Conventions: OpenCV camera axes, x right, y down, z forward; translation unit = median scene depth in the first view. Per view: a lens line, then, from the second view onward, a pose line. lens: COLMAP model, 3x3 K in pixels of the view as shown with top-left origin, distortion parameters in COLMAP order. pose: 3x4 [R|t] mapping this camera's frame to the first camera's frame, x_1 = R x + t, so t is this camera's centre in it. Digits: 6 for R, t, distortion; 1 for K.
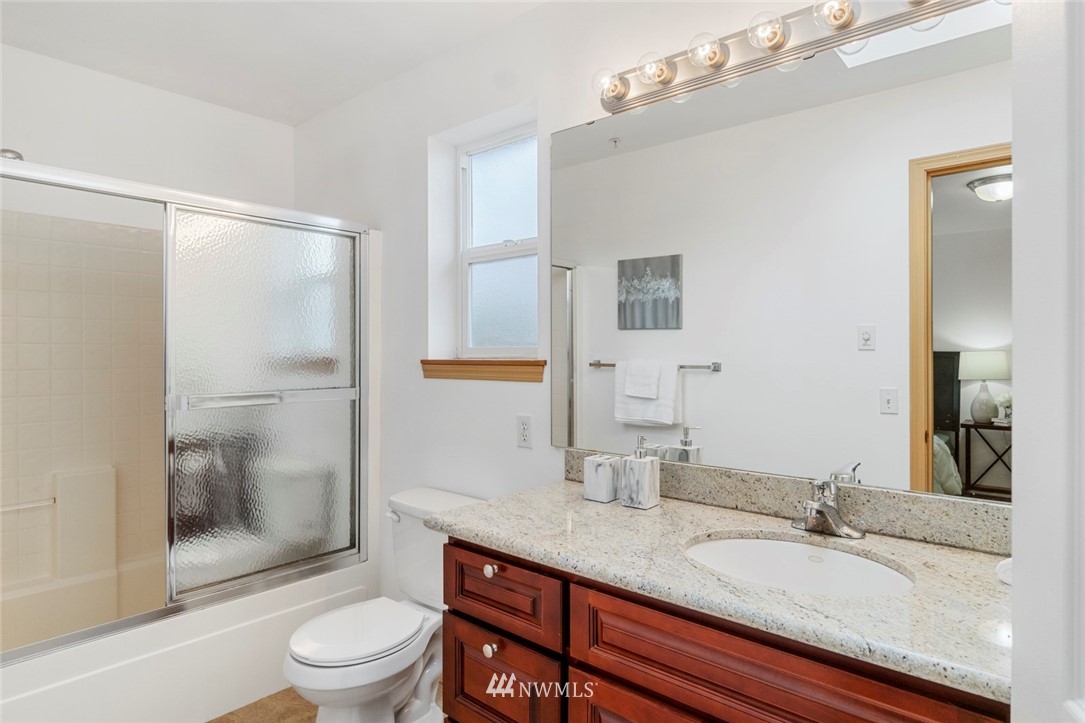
lens RADIAL K [[613.6, 0, 543.4], [0, 613.6, 361.7], [0, 0, 1]] dist [-0.002257, 0.000043]
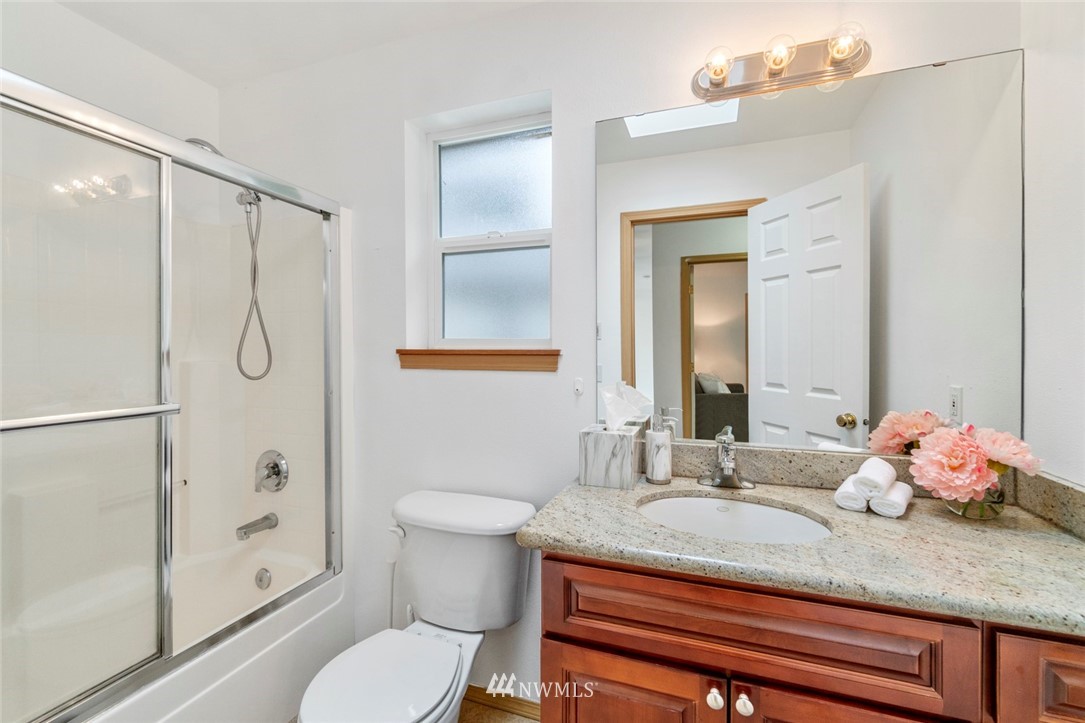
lens RADIAL K [[471.5, 0, 540.4], [0, 471.5, 354.0], [0, 0, 1]] dist [-0.003286, -0.000987]
pose [[0.932829, -0.002503, 0.360311, -0.257769], [0.001348, 0.999993, 0.003456, 0.001507], [-0.360317, -0.002739, 0.932826, 0.239661]]
